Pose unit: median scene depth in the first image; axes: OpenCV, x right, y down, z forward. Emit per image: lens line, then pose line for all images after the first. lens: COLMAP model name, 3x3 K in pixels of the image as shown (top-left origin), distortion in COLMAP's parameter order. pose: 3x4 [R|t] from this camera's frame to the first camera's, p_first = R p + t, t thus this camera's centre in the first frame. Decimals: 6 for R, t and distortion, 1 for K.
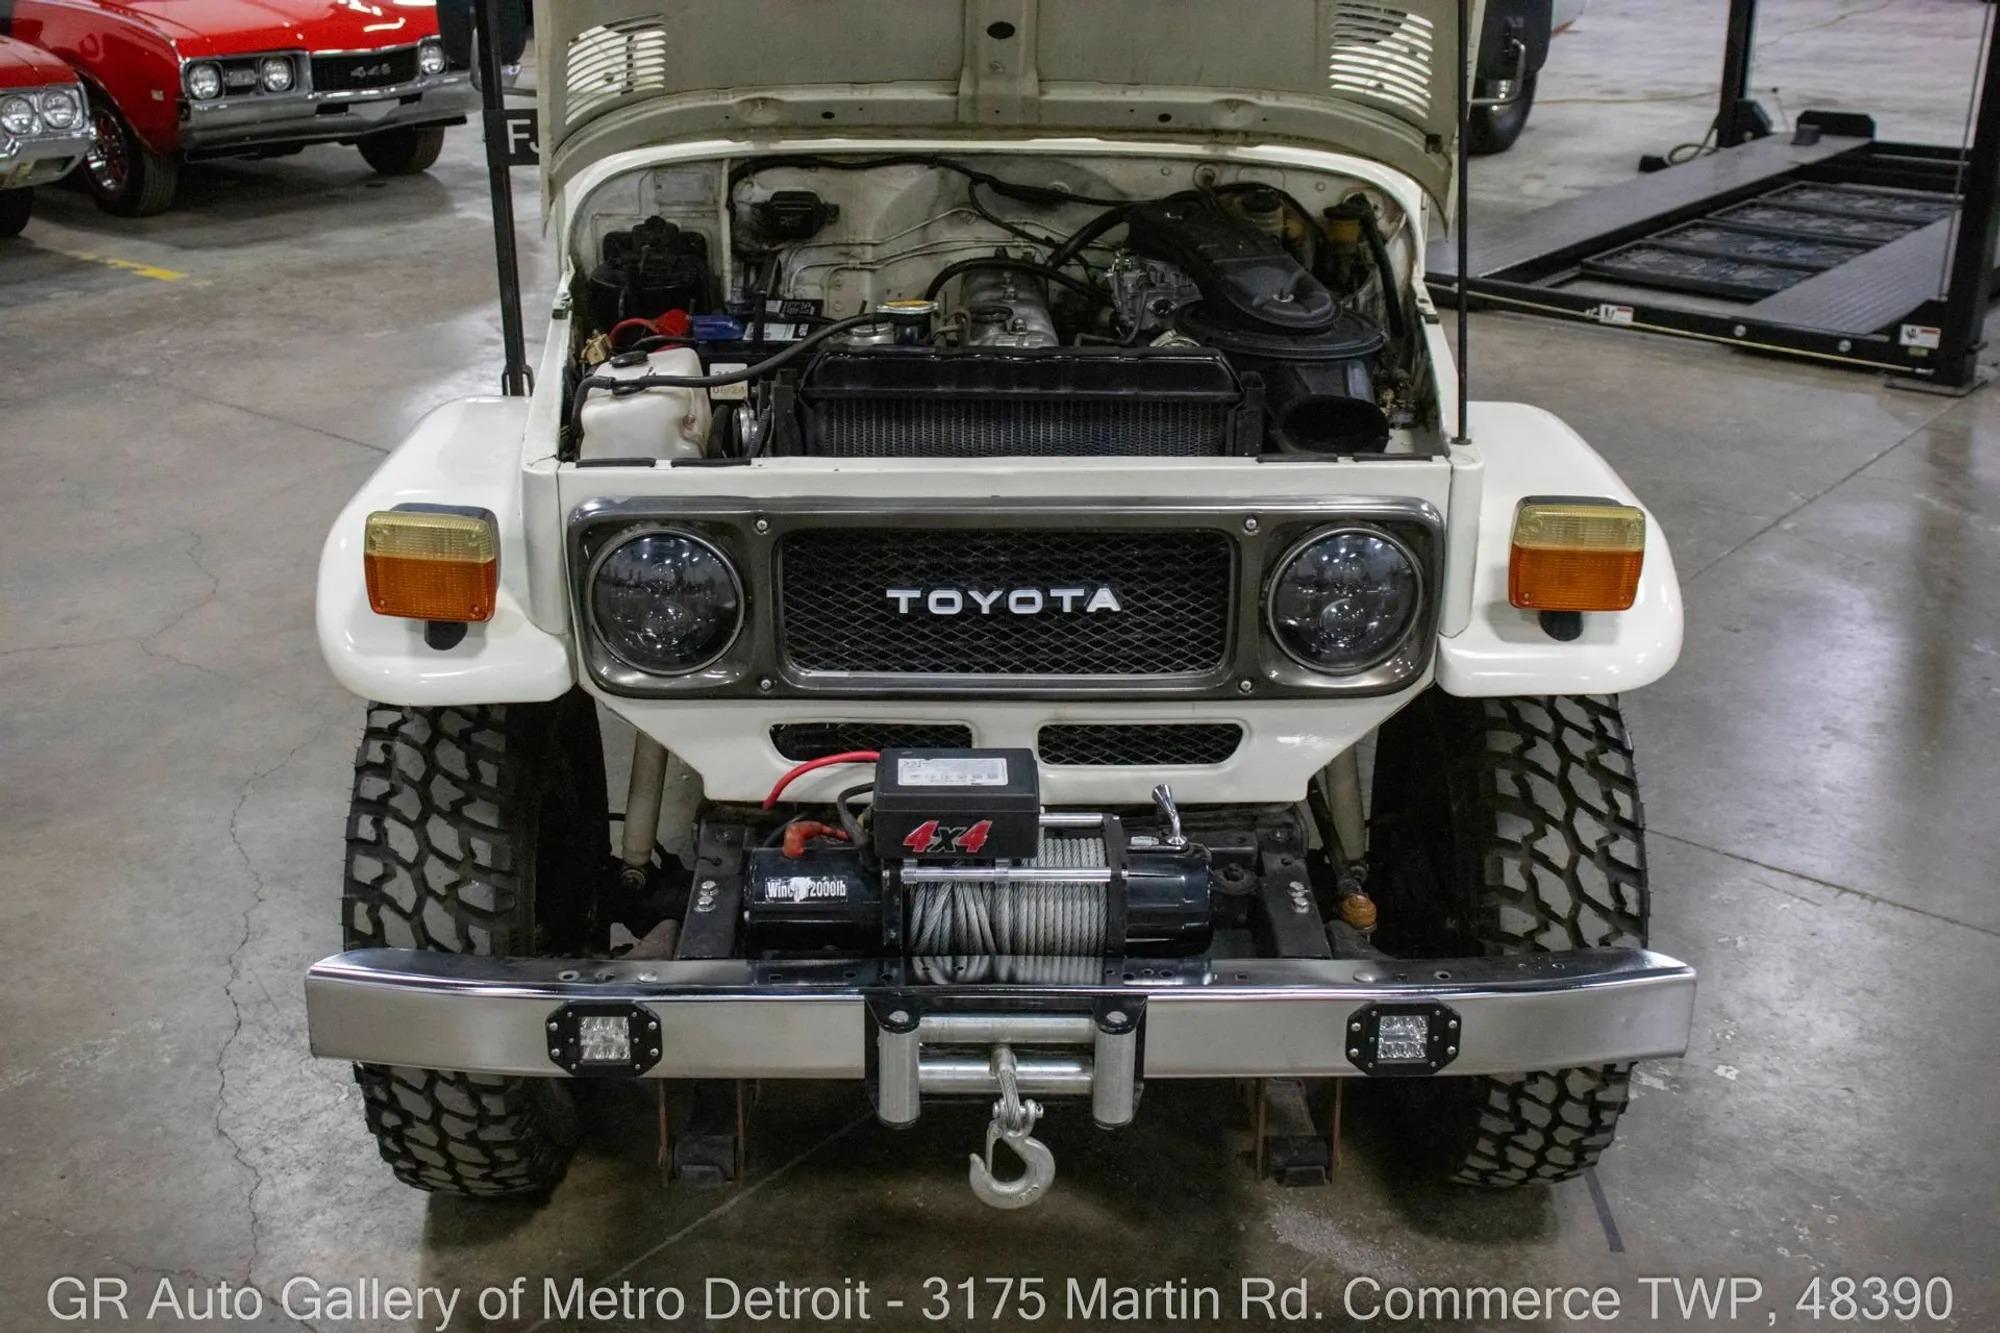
lens RADIAL K [[2198.2, 0, 955.5], [0, 2198.2, 690.7], [0, 0, 1]] dist [-0.010359, 0.000000]
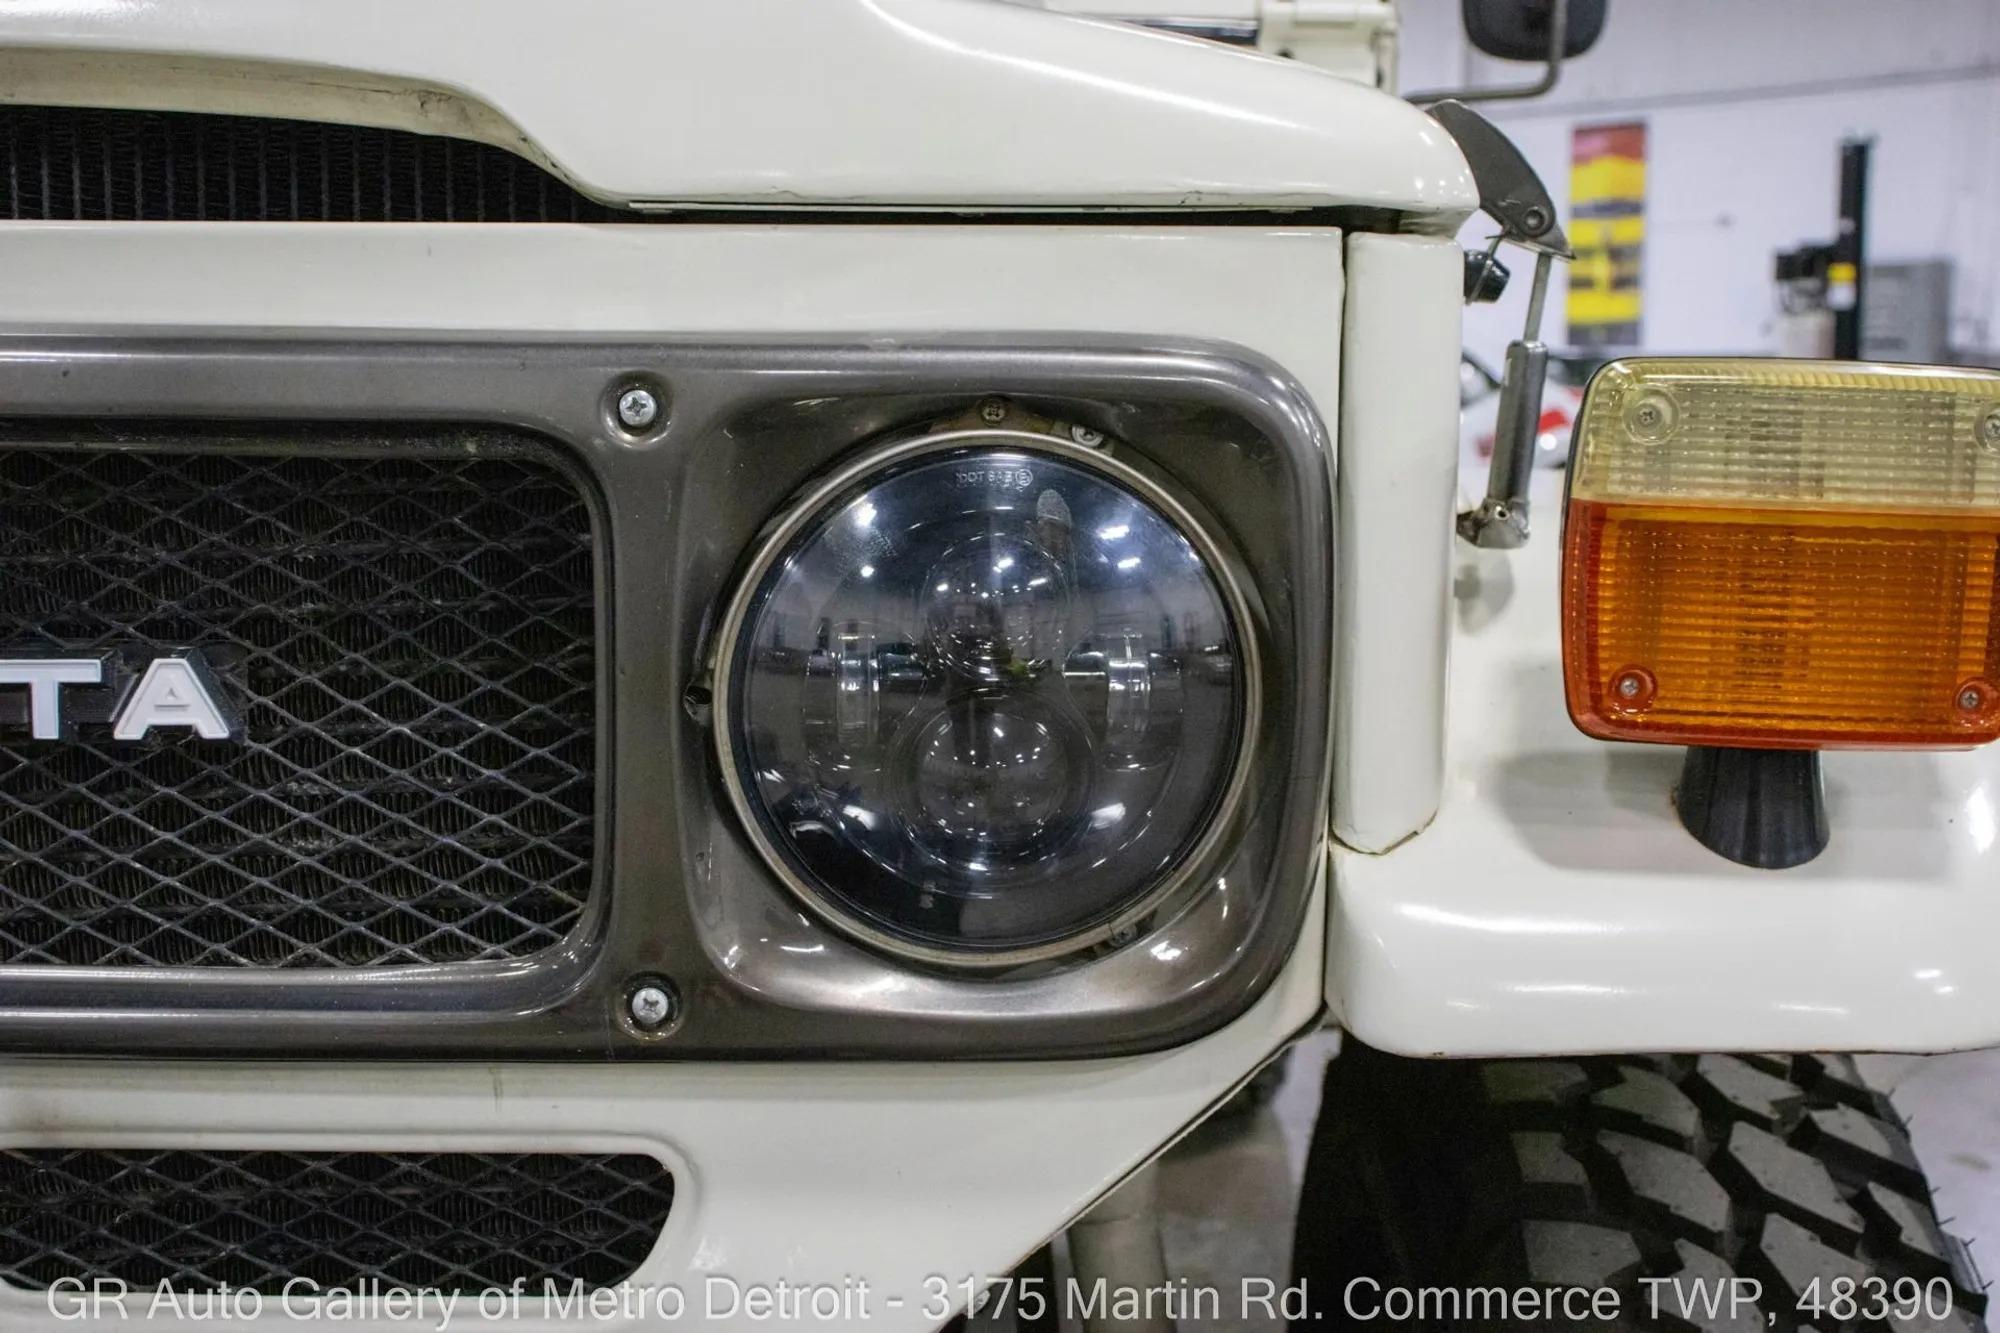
lens RADIAL K [[2408.3, 0, 960.6], [0, 2408.3, 665.3], [0, 0, 1]] dist [-0.022250, 0.000000]
pose [[0.999820, 0.016193, -0.009855, 0.173681], [-0.018213, 0.964745, -0.262554, 0.035833], [0.005256, 0.262686, 0.964867, 0.686940]]
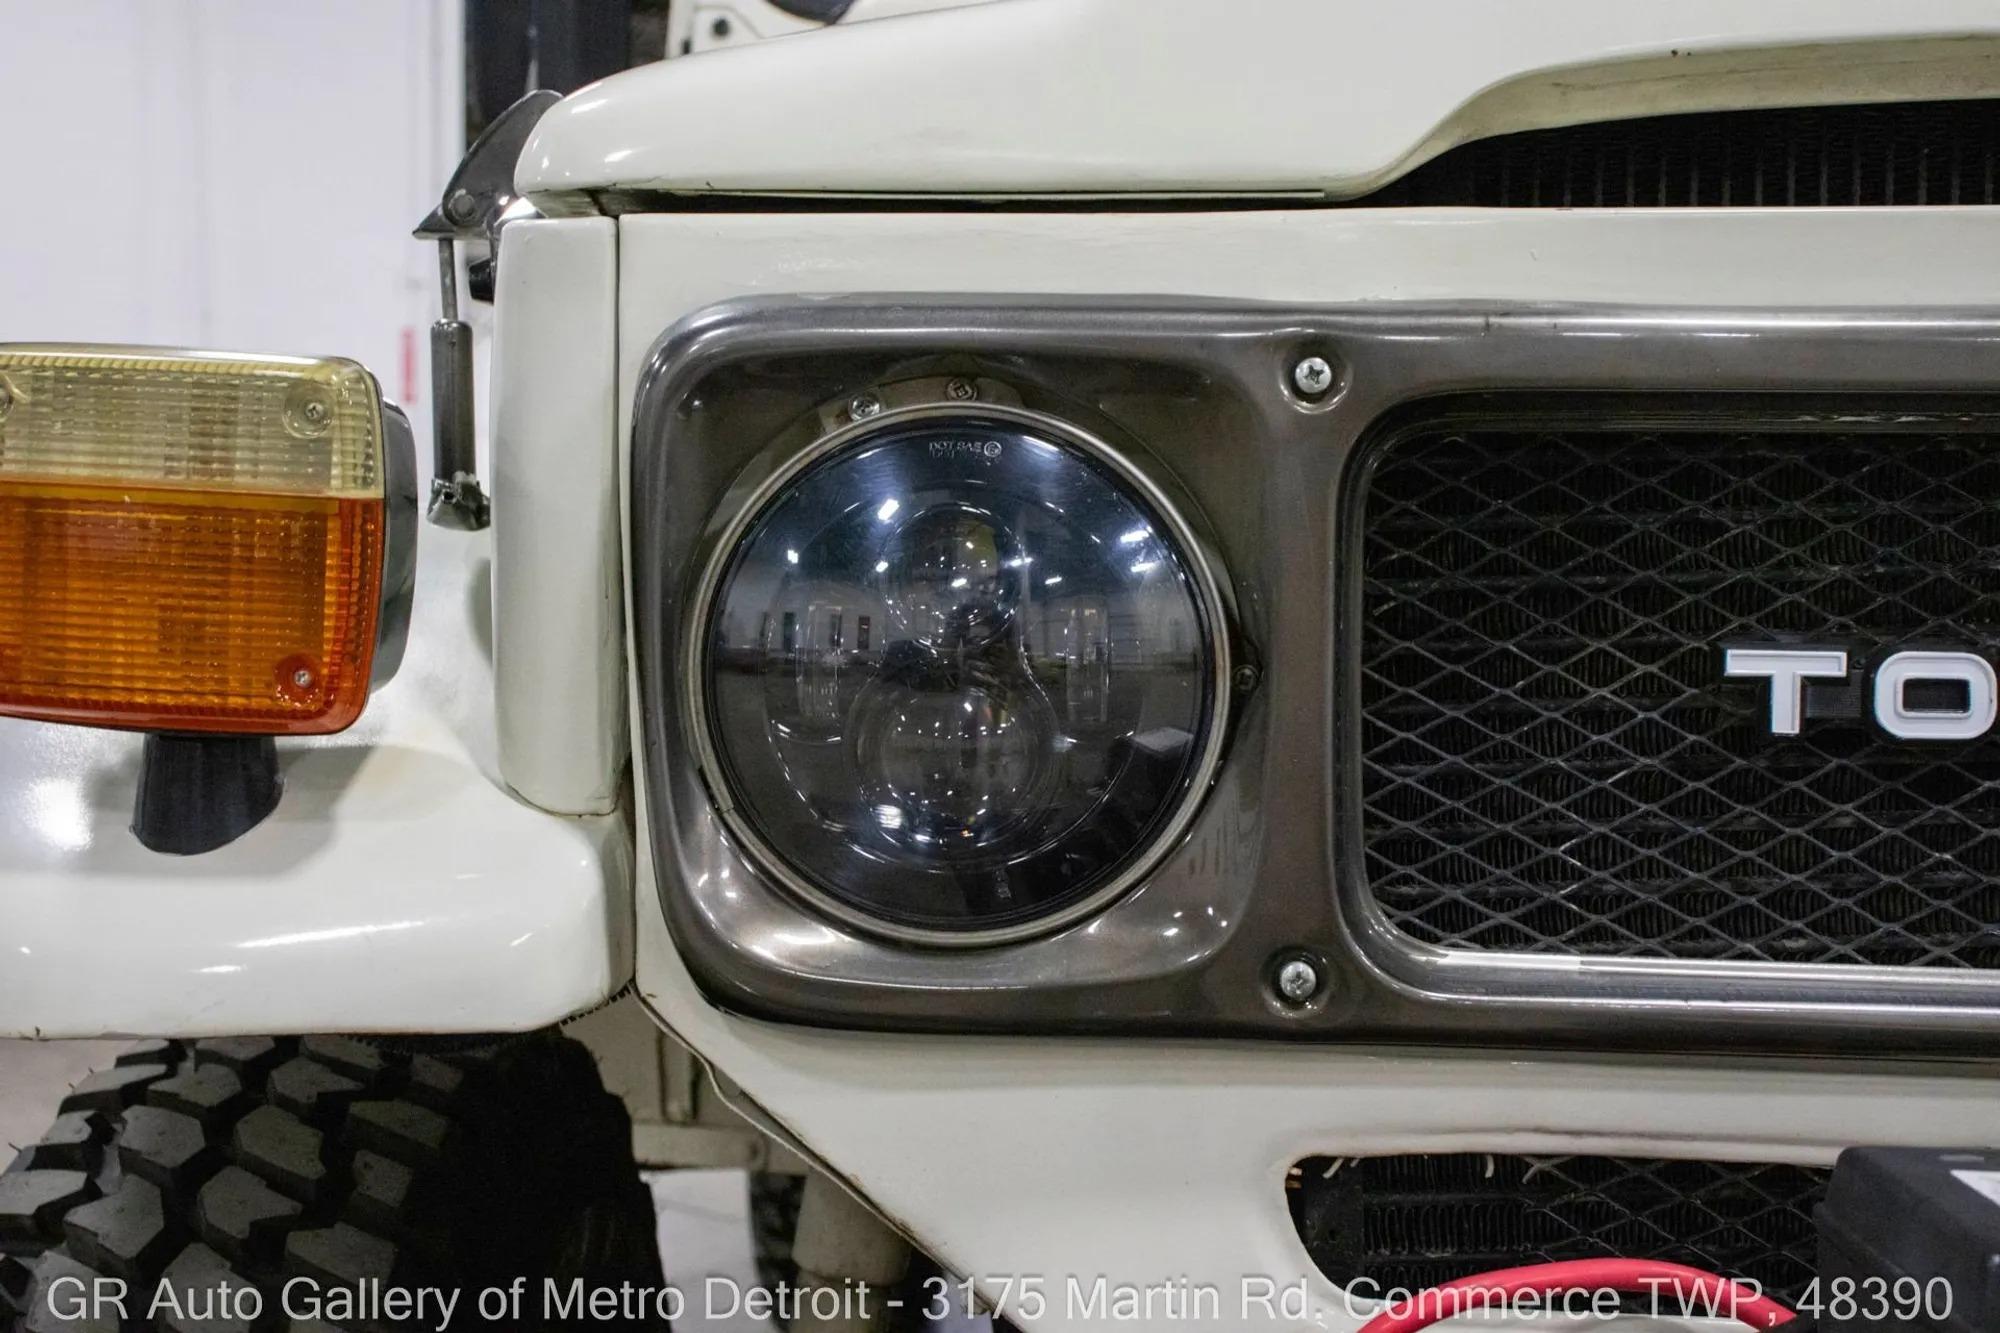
lens RADIAL K [[2648.1, 0, 981.1], [0, 2648.1, 661.9], [0, 0, 1]] dist [-0.036658, 0.000000]
pose [[0.998416, 0.013926, -0.054514, -0.108508], [-0.032689, 0.932158, -0.360574, 0.082185], [0.045794, 0.361785, 0.931136, 0.669963]]
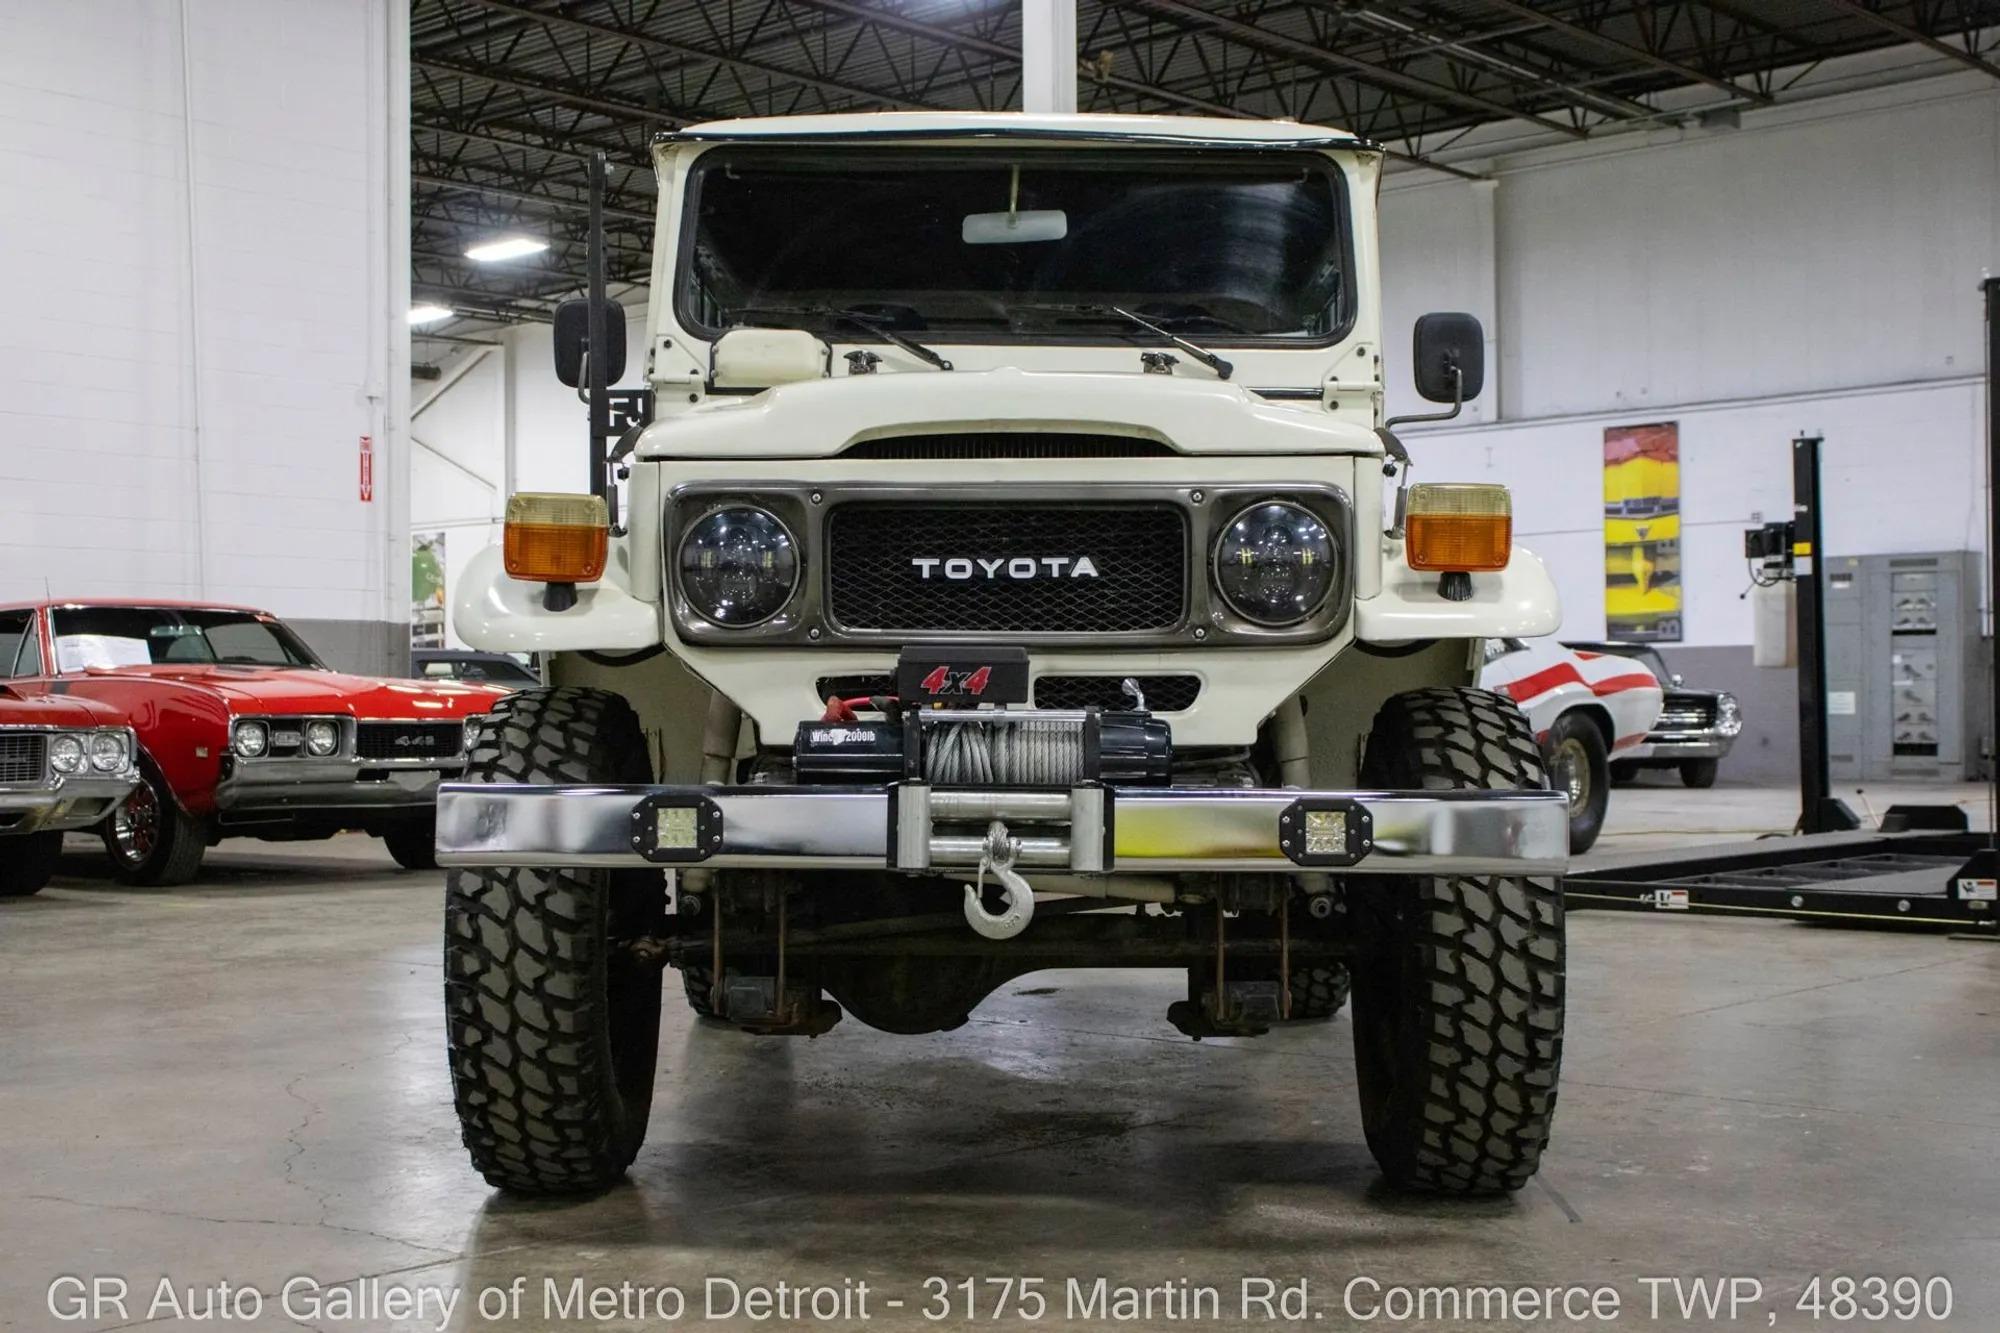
lens RADIAL K [[2550.9, 0, 937.5], [0, 2550.9, 653.9], [0, 0, 1]] dist [0.039670, 0.000000]
pose [[0.999501, 0.002945, -0.031437, 0.029021], [-0.015030, 0.919979, -0.391678, 0.573303], [0.027767, 0.391955, 0.919565, -0.323517]]
